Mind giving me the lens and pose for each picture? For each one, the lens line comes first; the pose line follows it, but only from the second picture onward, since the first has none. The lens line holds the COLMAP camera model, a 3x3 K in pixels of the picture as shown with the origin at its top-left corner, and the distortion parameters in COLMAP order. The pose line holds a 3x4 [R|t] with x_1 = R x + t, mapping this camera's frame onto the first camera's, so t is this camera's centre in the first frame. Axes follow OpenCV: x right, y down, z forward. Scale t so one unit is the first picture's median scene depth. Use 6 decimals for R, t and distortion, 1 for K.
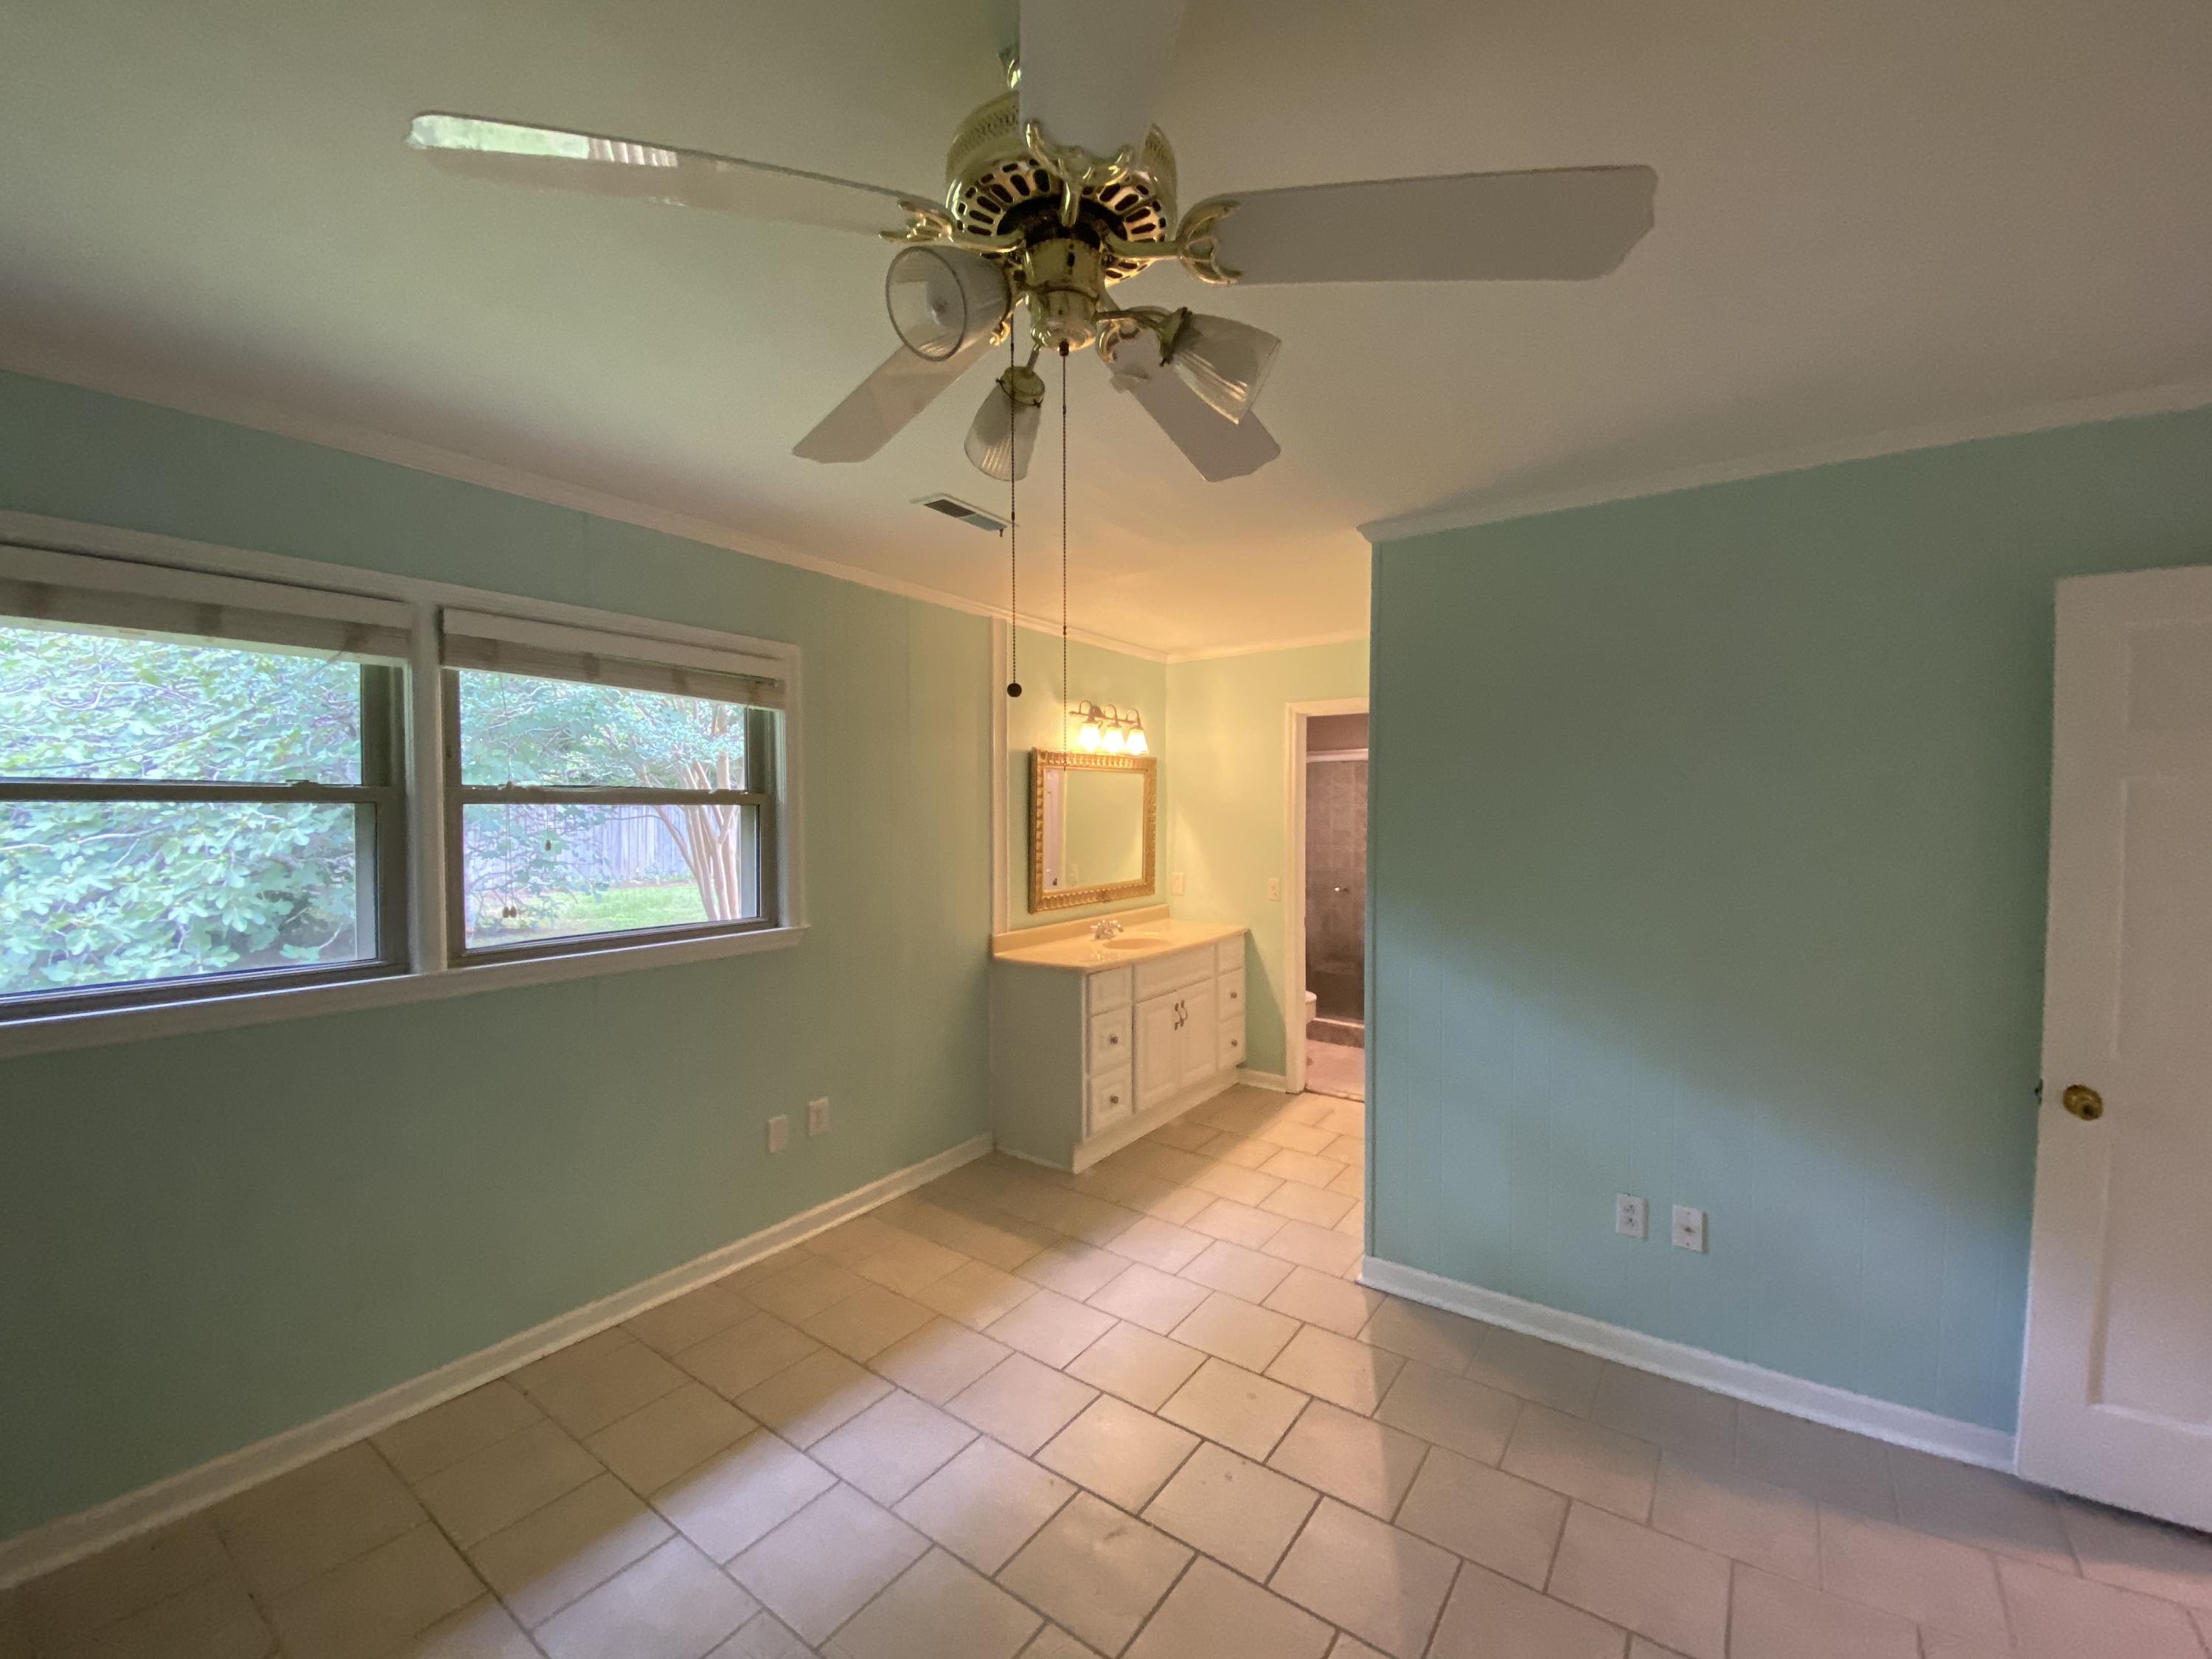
lens RADIAL K [[892.7, 0, 1096.4], [0, 892.7, 835.0], [0, 0, 1]] dist [0.008090, -0.014391]
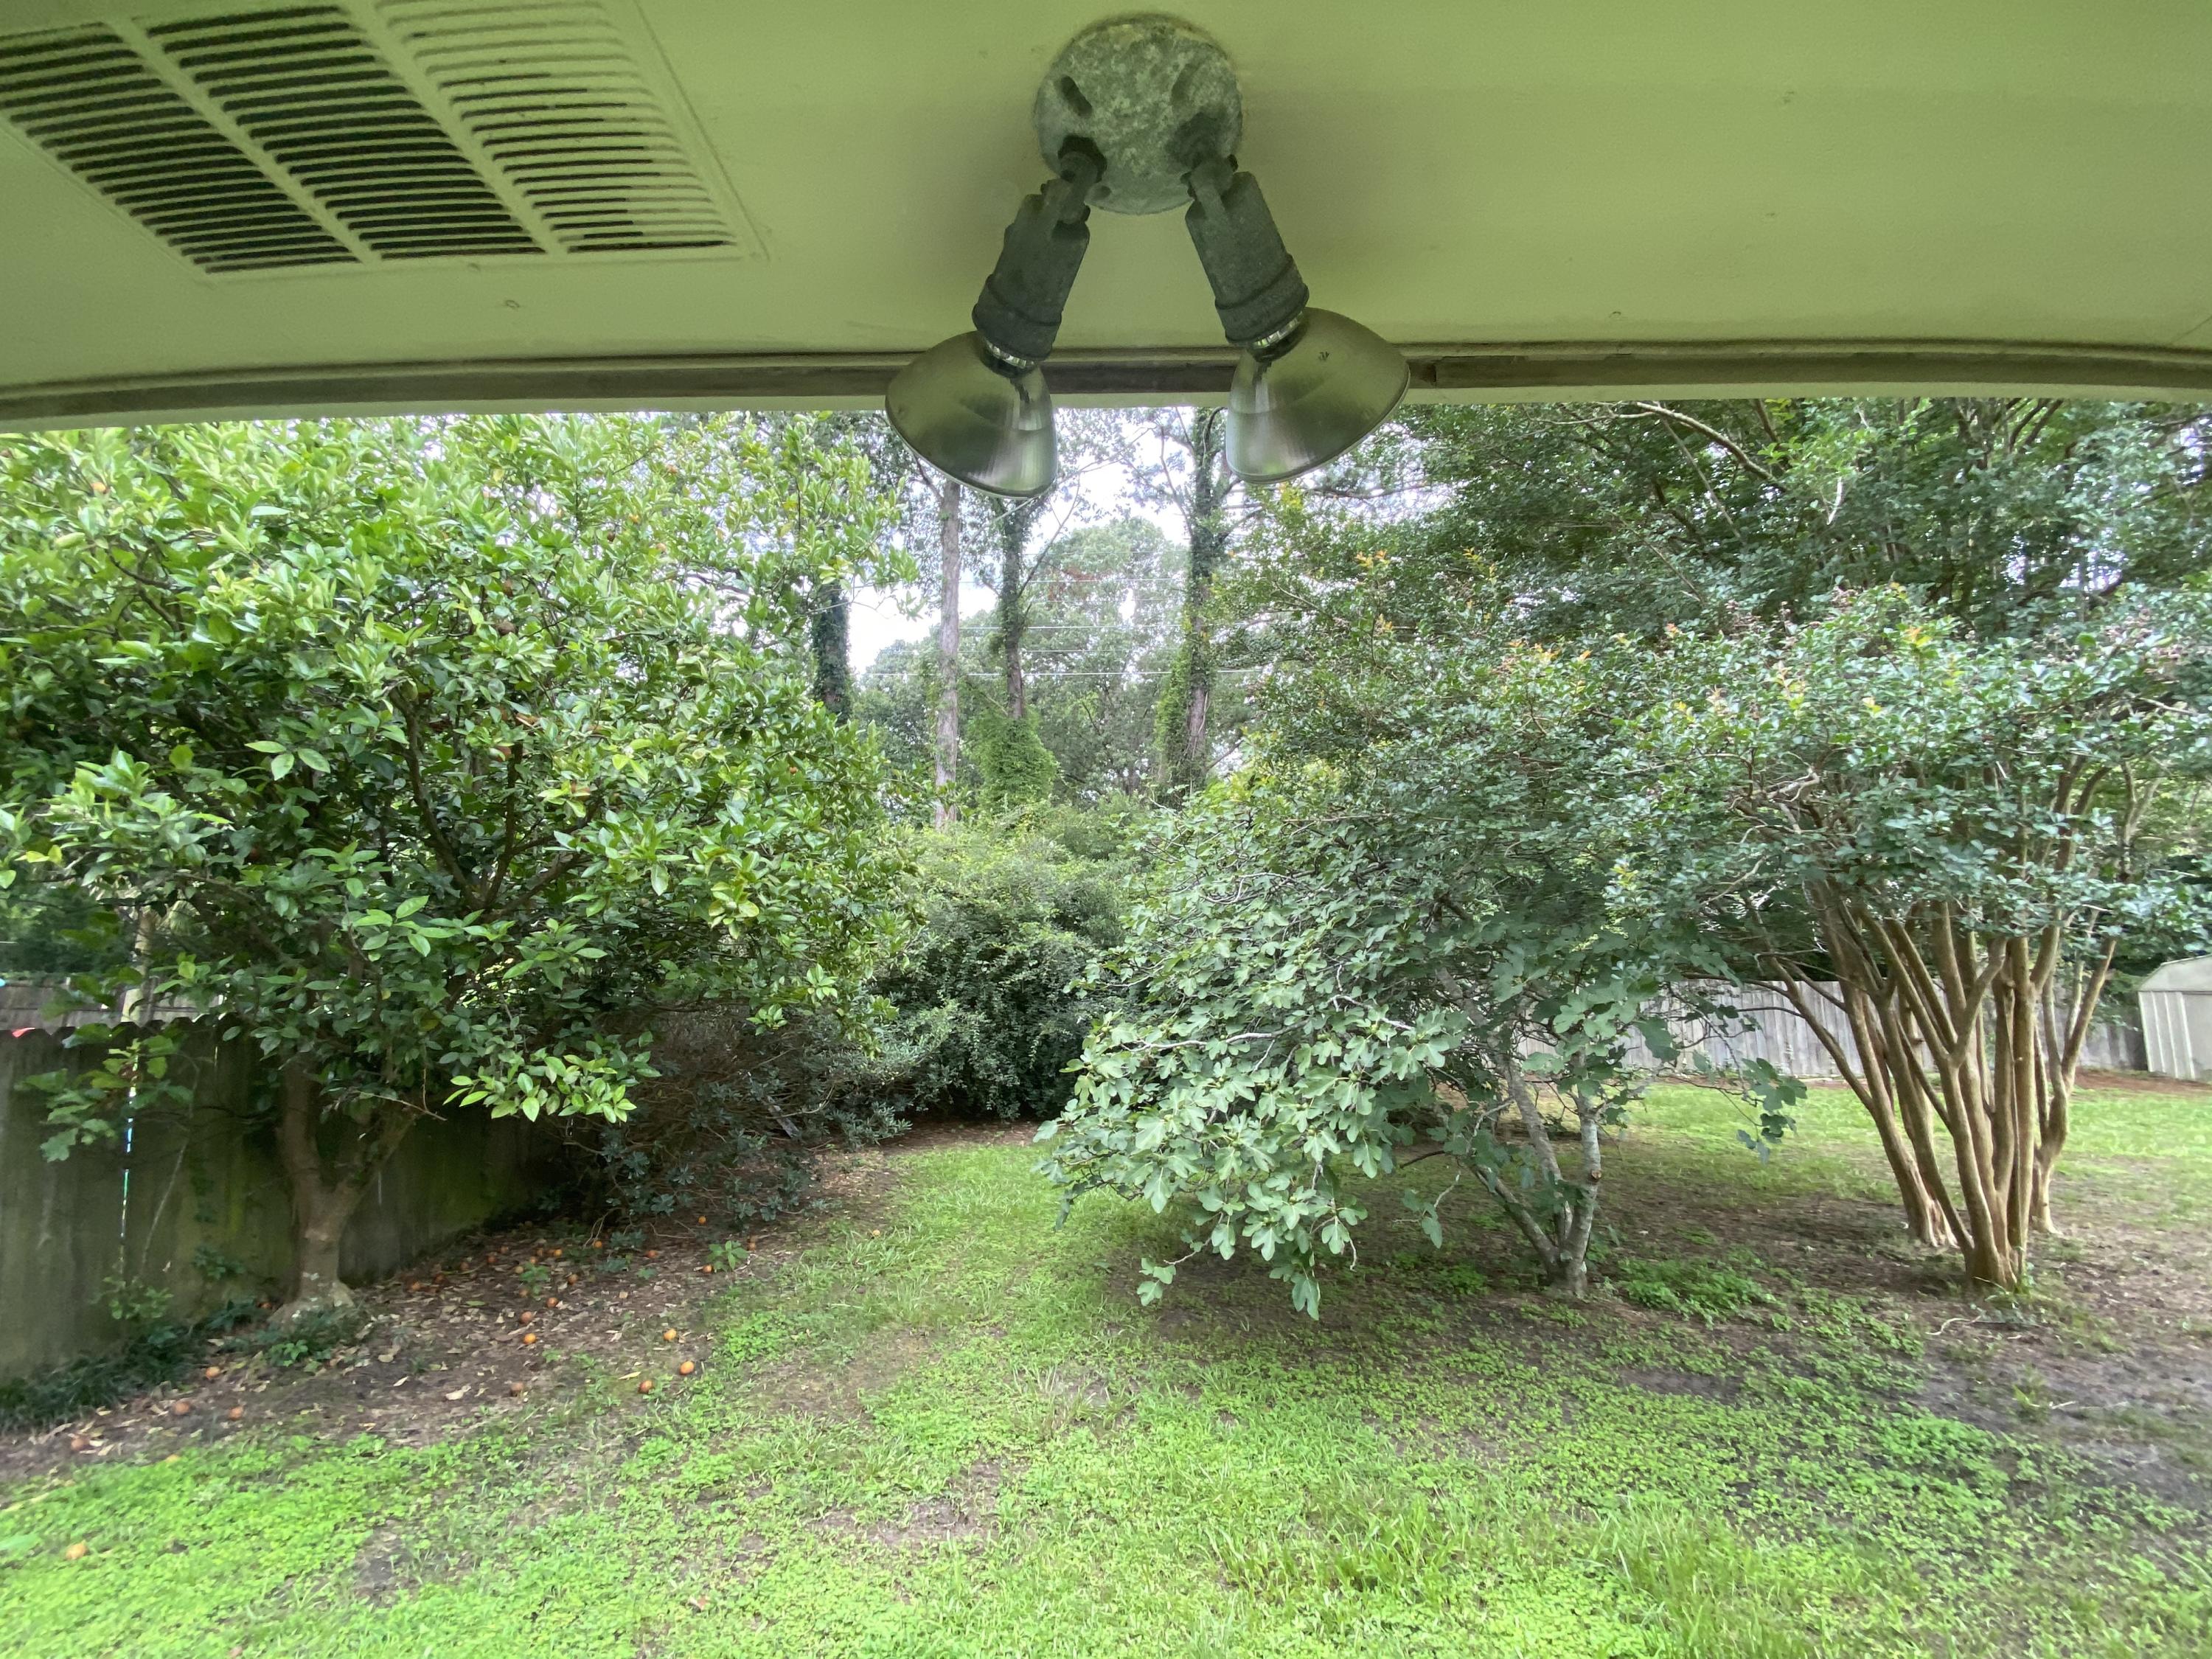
lens RADIAL K [[892.7, 0, 1105.4], [0, 892.7, 804.7], [0, 0, 1]] dist [0.008090, -0.014391]
pose [[0.554717, -0.149641, -0.818472, -0.511864], [-0.030438, 0.979386, -0.199690, -0.060128], [0.831482, 0.135685, 0.538728, 0.428157]]
